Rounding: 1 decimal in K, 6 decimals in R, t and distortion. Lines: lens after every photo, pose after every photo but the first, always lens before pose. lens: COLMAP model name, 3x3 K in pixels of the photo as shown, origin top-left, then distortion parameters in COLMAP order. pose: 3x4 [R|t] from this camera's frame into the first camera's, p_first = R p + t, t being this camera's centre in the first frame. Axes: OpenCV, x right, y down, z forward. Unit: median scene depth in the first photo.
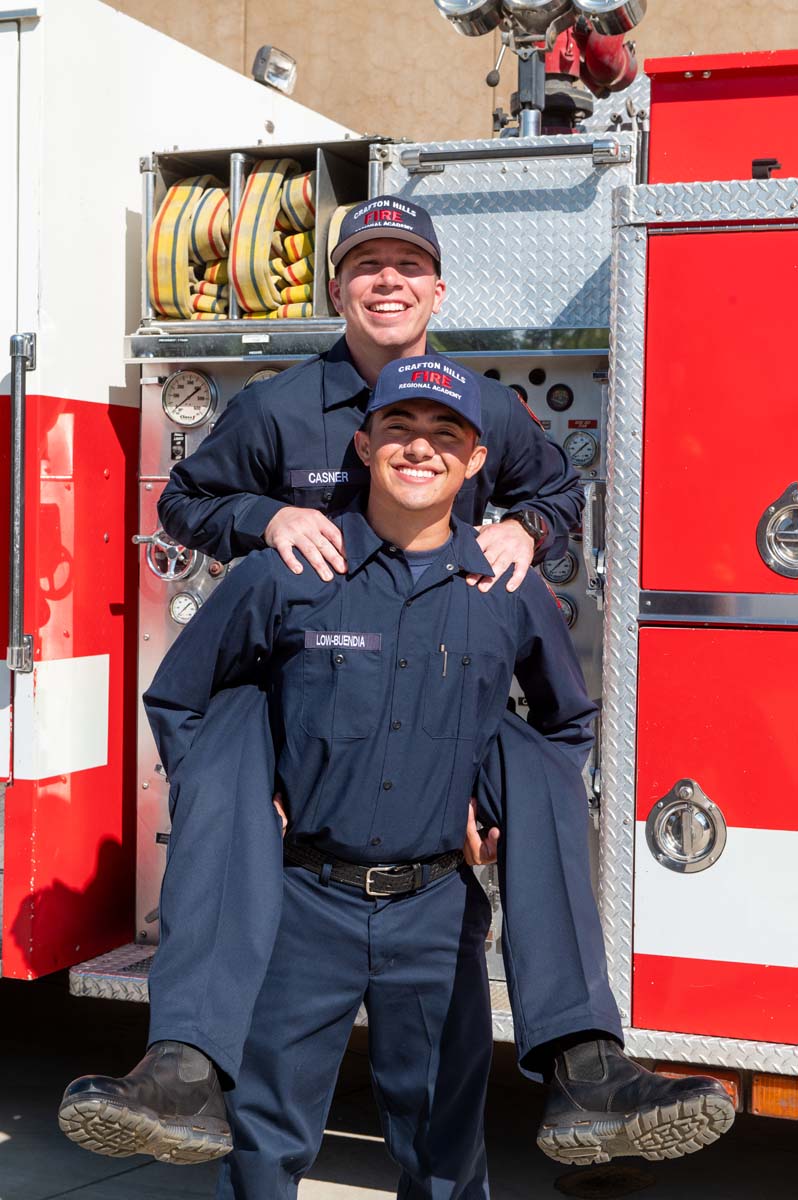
lens RADIAL K [[2112.2, 0, 408.3], [0, 2112.2, 612.0], [0, 0, 1]] dist [0.014675, 0.000000]
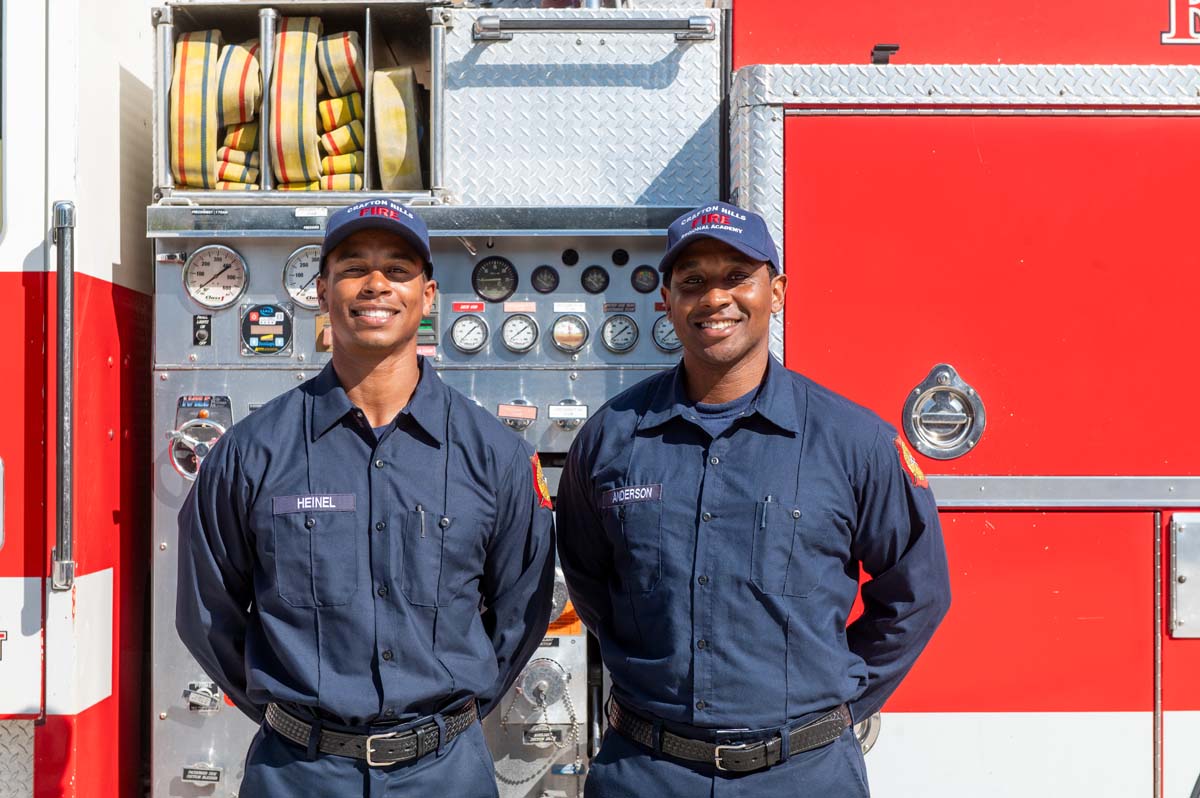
lens RADIAL K [[2328.2, 0, 605.0], [0, 2328.2, 396.1], [0, 0, 1]] dist [0.002558, 0.000000]
pose [[0.927108, -0.011227, 0.374625, -0.325119], [0.031045, 0.998417, -0.046908, 0.000725], [-0.373506, 0.055120, 0.925989, 0.028189]]
